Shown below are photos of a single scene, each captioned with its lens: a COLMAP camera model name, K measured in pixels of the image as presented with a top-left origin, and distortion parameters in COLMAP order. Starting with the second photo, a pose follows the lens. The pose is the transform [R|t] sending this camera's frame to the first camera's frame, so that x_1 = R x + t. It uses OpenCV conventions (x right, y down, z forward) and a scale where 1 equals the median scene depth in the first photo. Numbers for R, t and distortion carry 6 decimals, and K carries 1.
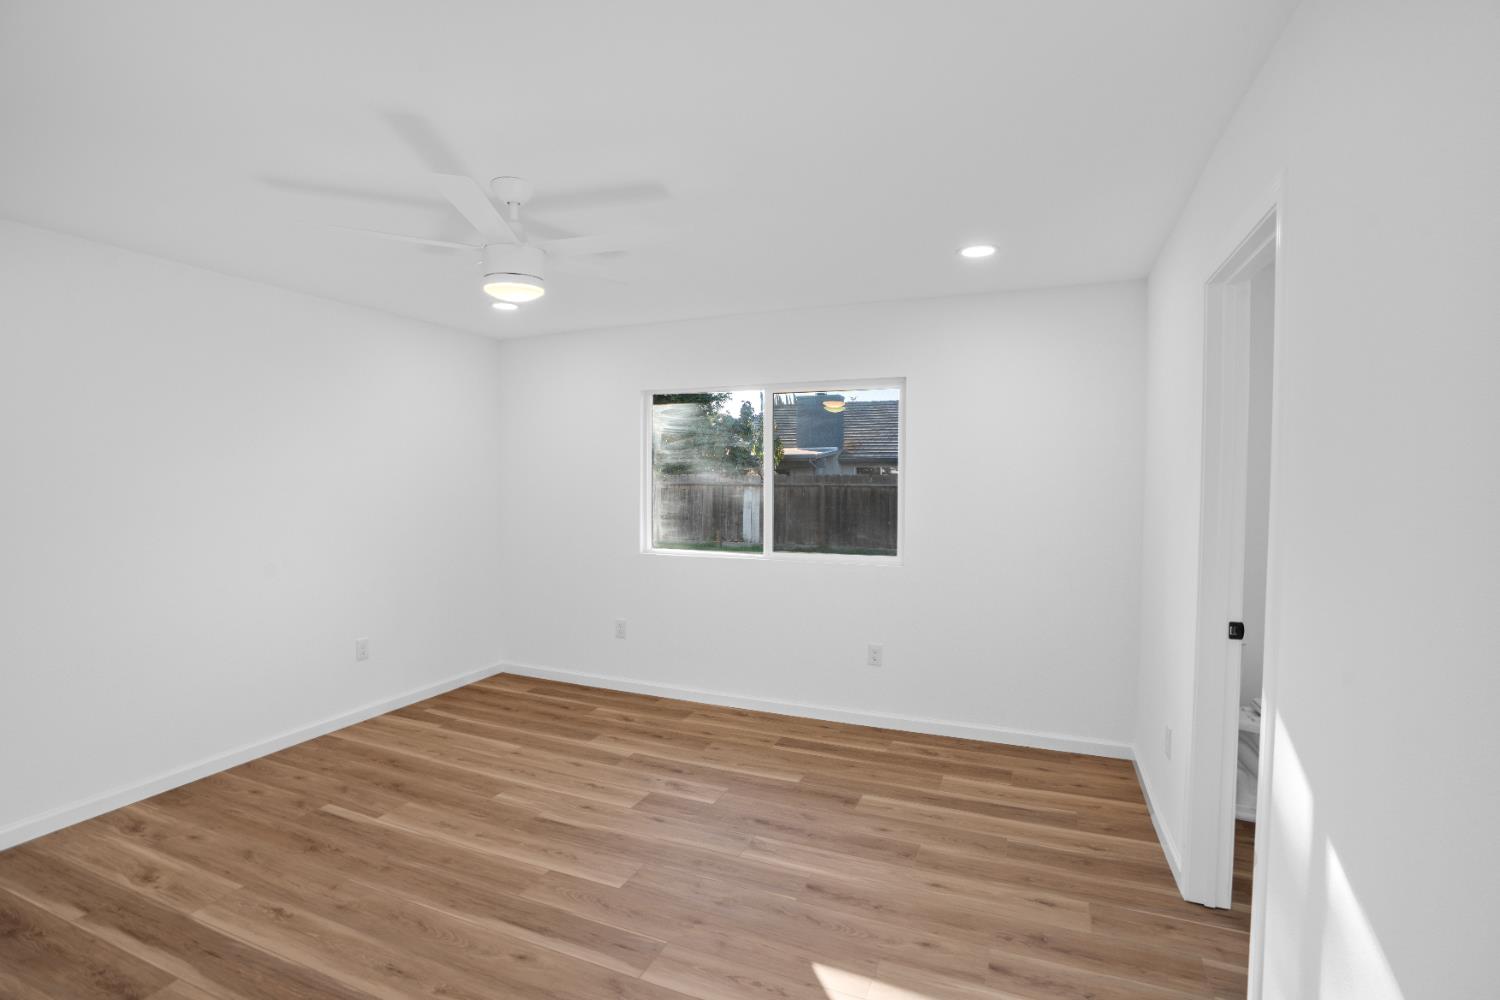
lens RADIAL K [[688.9, 0, 758.6], [0, 688.9, 498.7], [0, 0, 1]] dist [-0.071413, 0.032724]
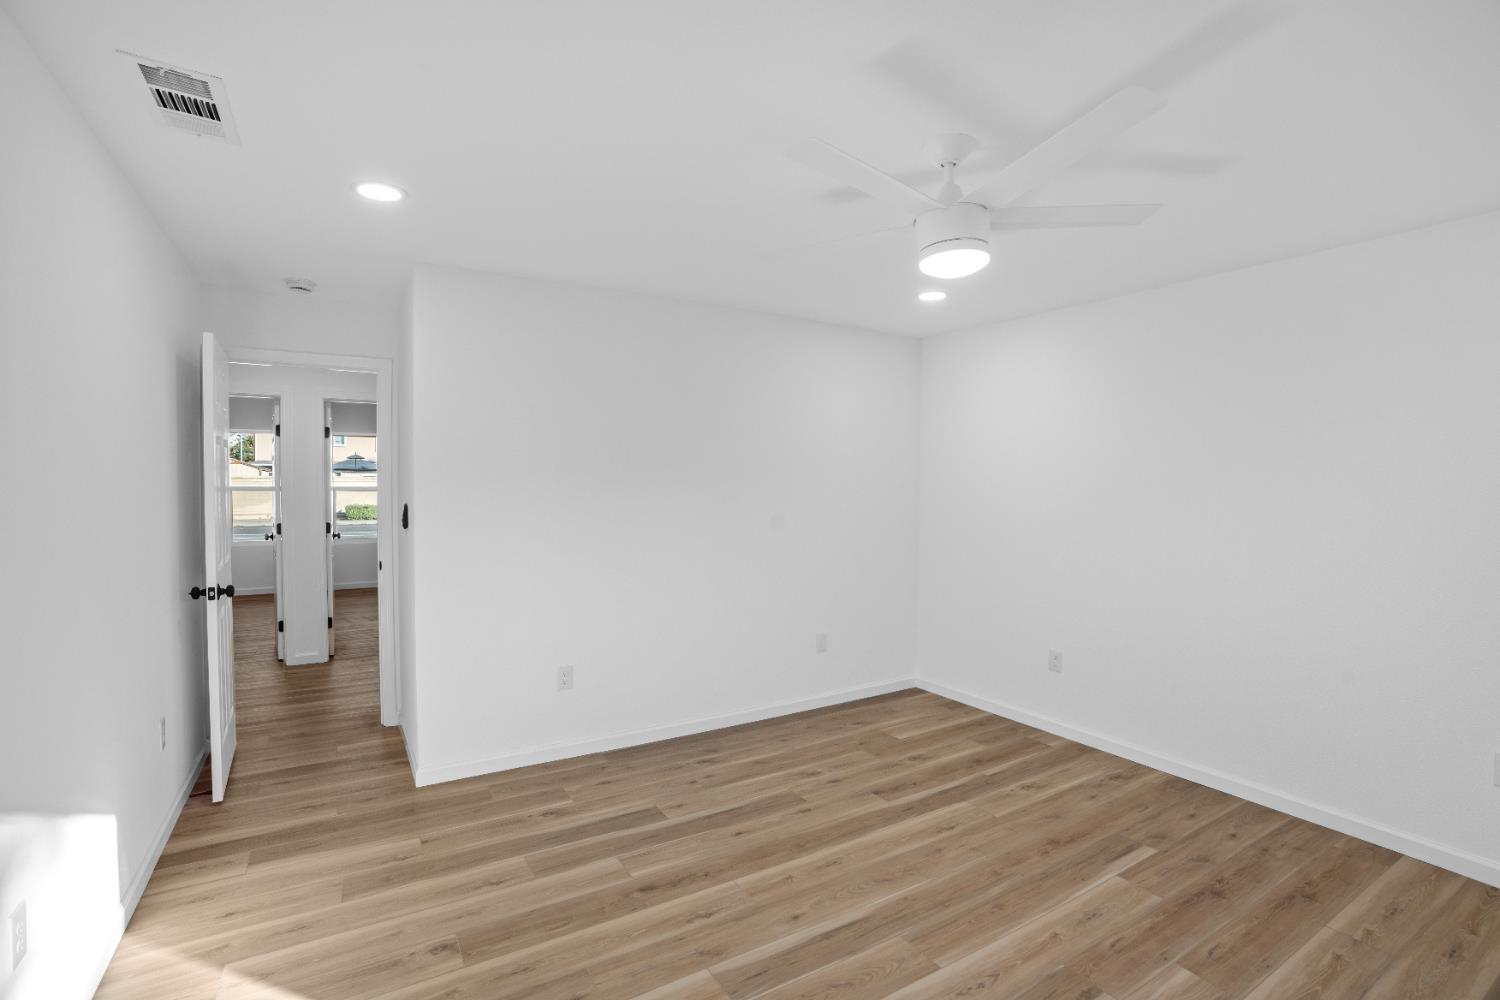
lens RADIAL K [[688.9, 0, 758.6], [0, 688.9, 498.7], [0, 0, 1]] dist [-0.071413, 0.032724]
pose [[-0.582531, 0.012231, -0.812717, 0.353097], [-0.033042, 0.998704, 0.038714, -0.030164], [0.812137, 0.049406, -0.581371, 0.948248]]
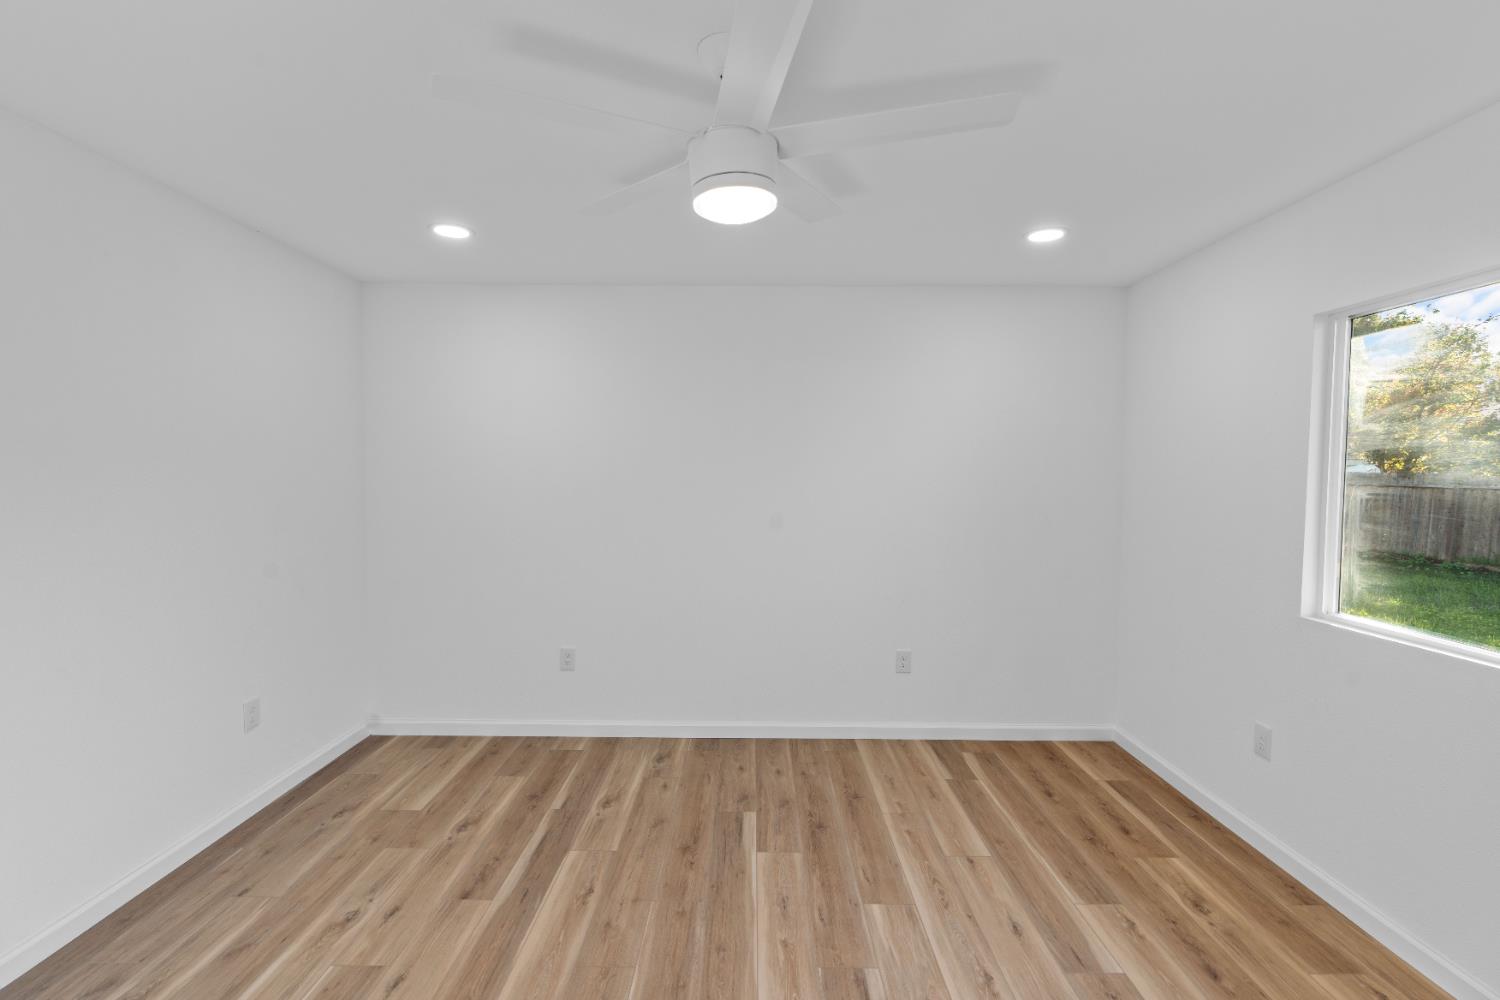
lens RADIAL K [[681.4, 0, 744.0], [0, 681.4, 492.9], [0, 0, 1]] dist [-0.003249, 0.000430]
pose [[0.372229, 0.032879, -0.927558, 0.221475], [-0.032379, 0.999224, 0.022425, -0.022160], [0.927576, 0.021686, 0.373005, 0.542258]]
